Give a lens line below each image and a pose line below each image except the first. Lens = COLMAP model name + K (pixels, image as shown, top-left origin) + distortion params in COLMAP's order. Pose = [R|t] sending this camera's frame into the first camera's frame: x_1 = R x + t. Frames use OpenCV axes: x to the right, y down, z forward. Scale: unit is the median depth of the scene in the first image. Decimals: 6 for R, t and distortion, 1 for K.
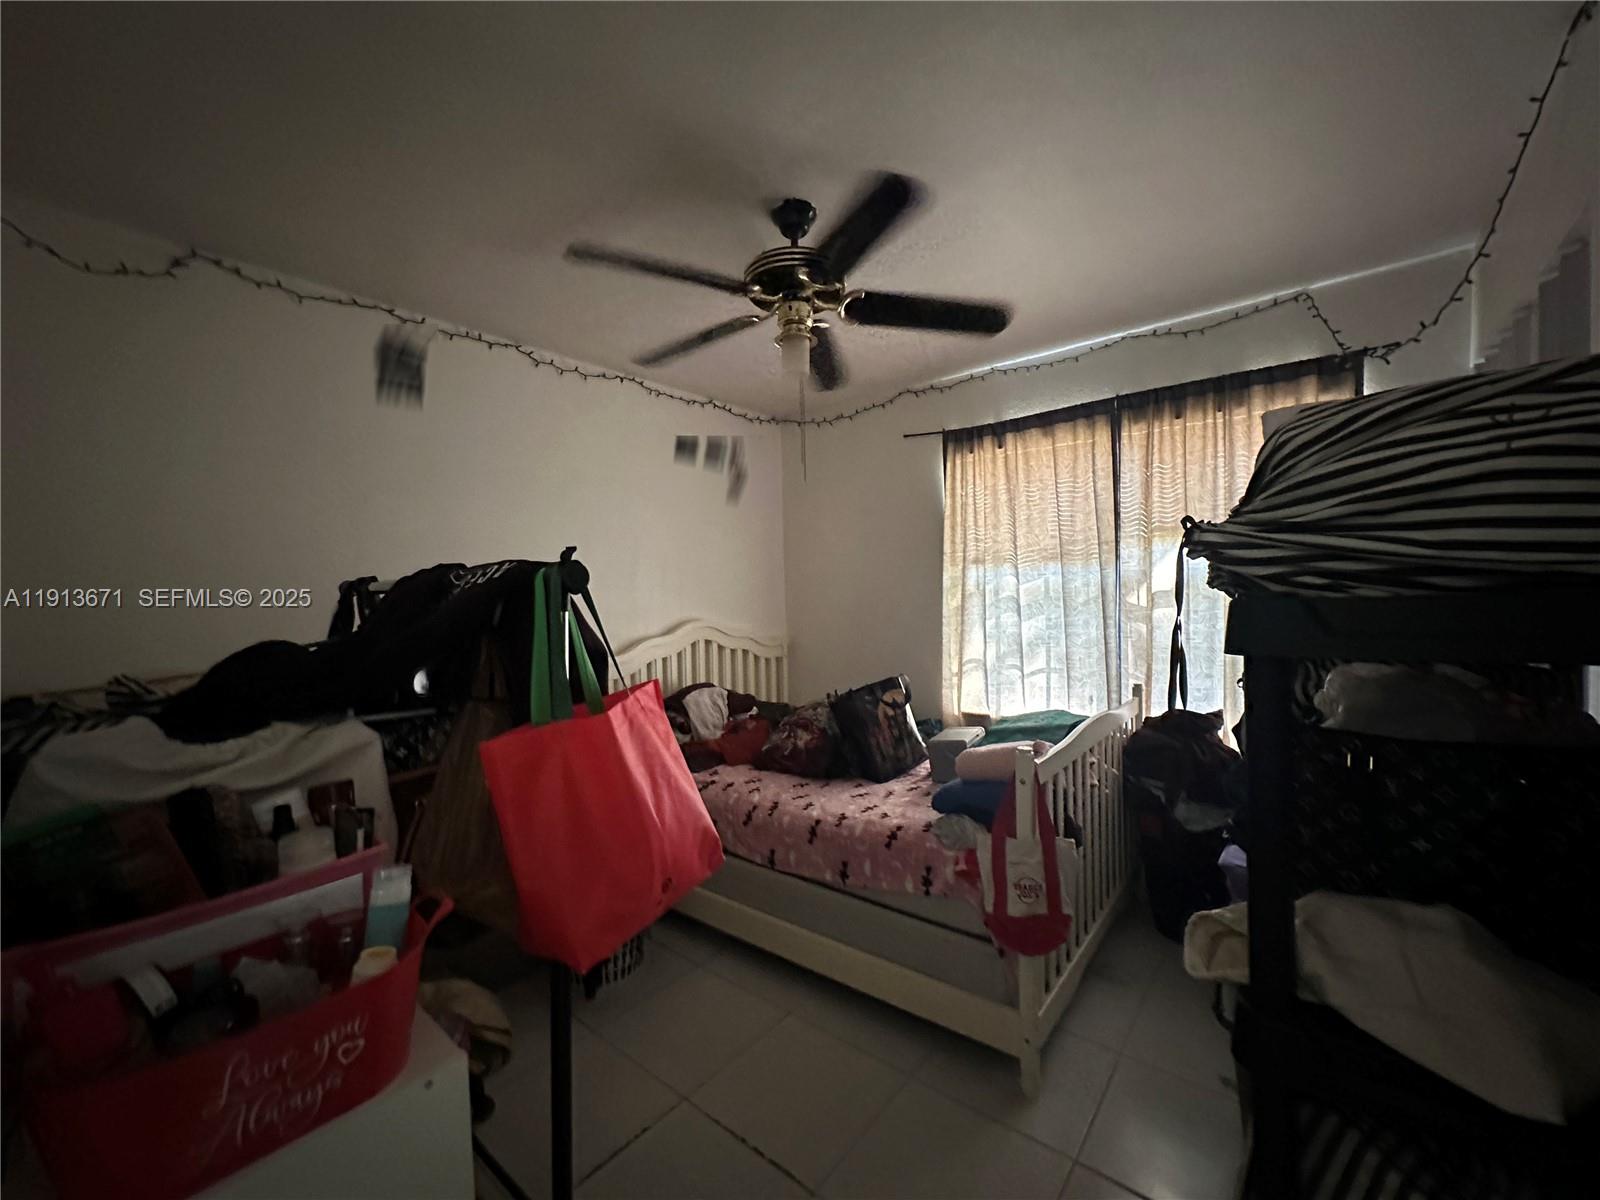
lens RADIAL K [[642.9, 0, 799.2], [0, 642.9, 603.0], [0, 0, 1]] dist [-0.000039, -0.000520]
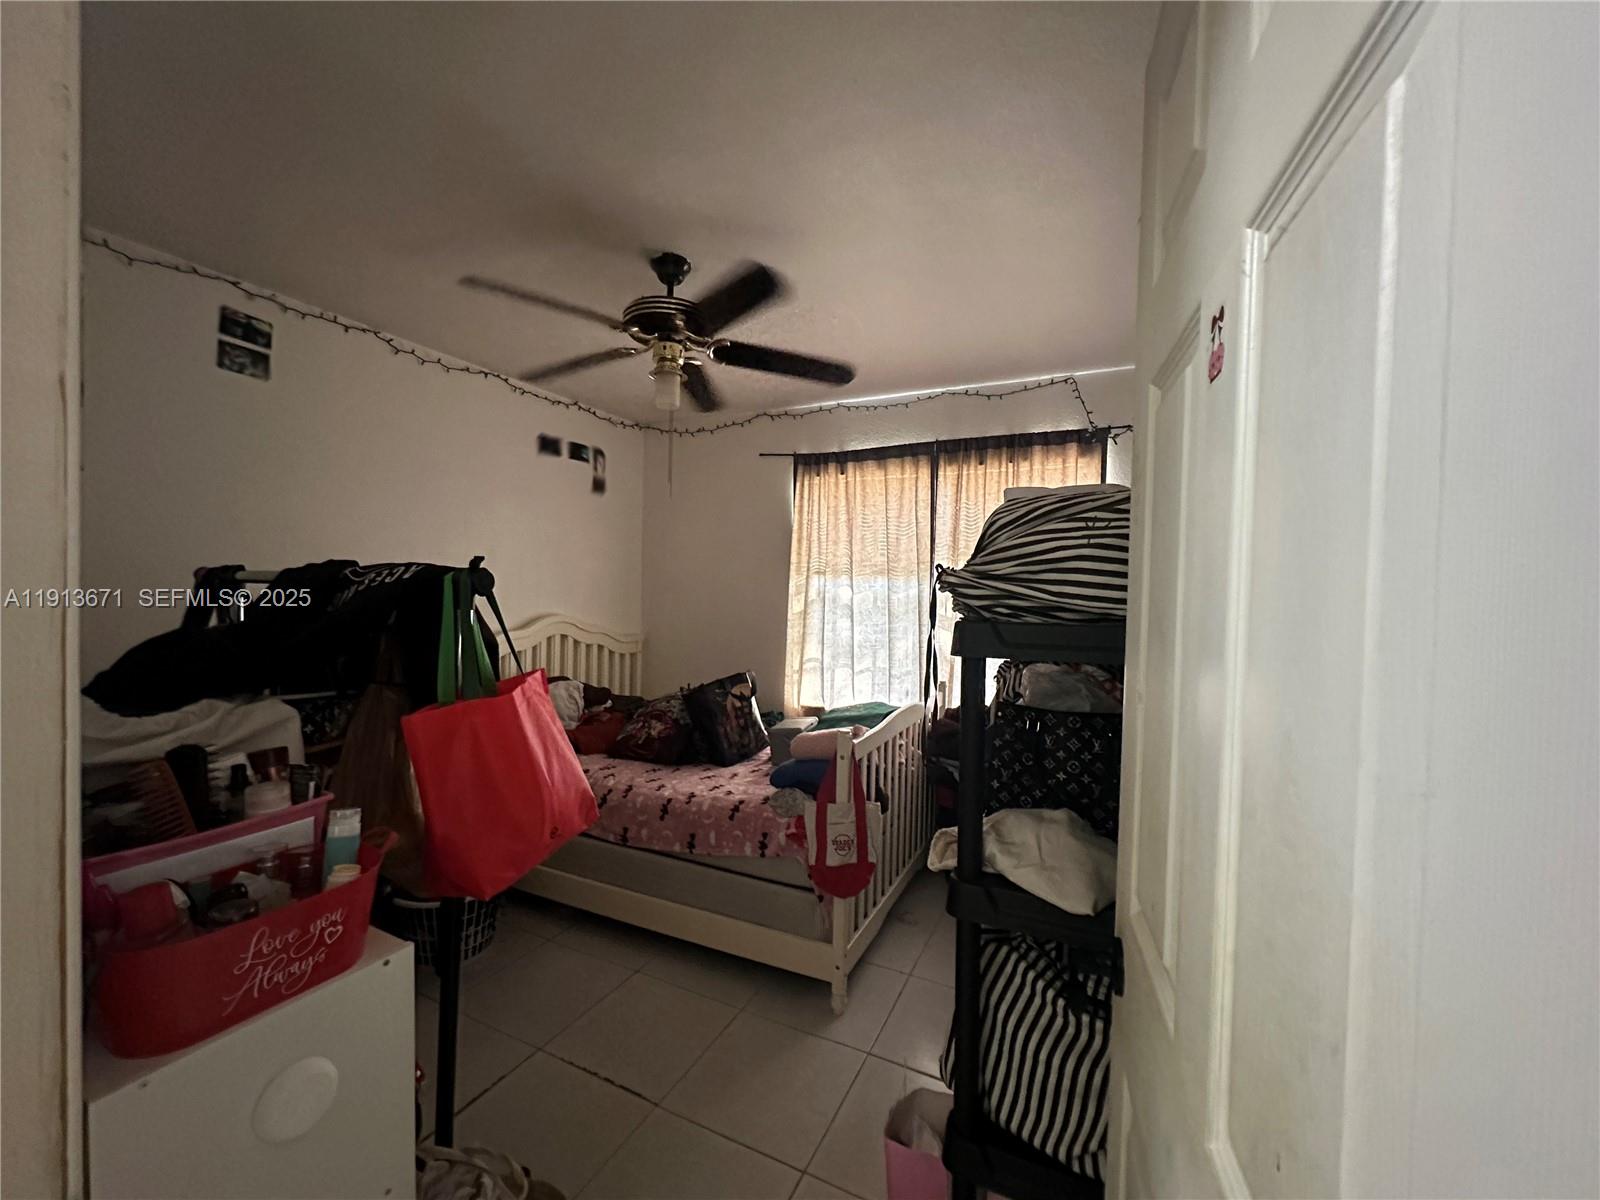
lens RADIAL K [[642.9, 0, 799.2], [0, 642.9, 604.1], [0, 0, 1]] dist [-0.000039, -0.000520]
pose [[0.972825, 0.038269, 0.228356, -0.024803], [-0.039265, 0.999229, -0.000185, -0.012066], [-0.228186, -0.008787, 0.973578, -0.172414]]
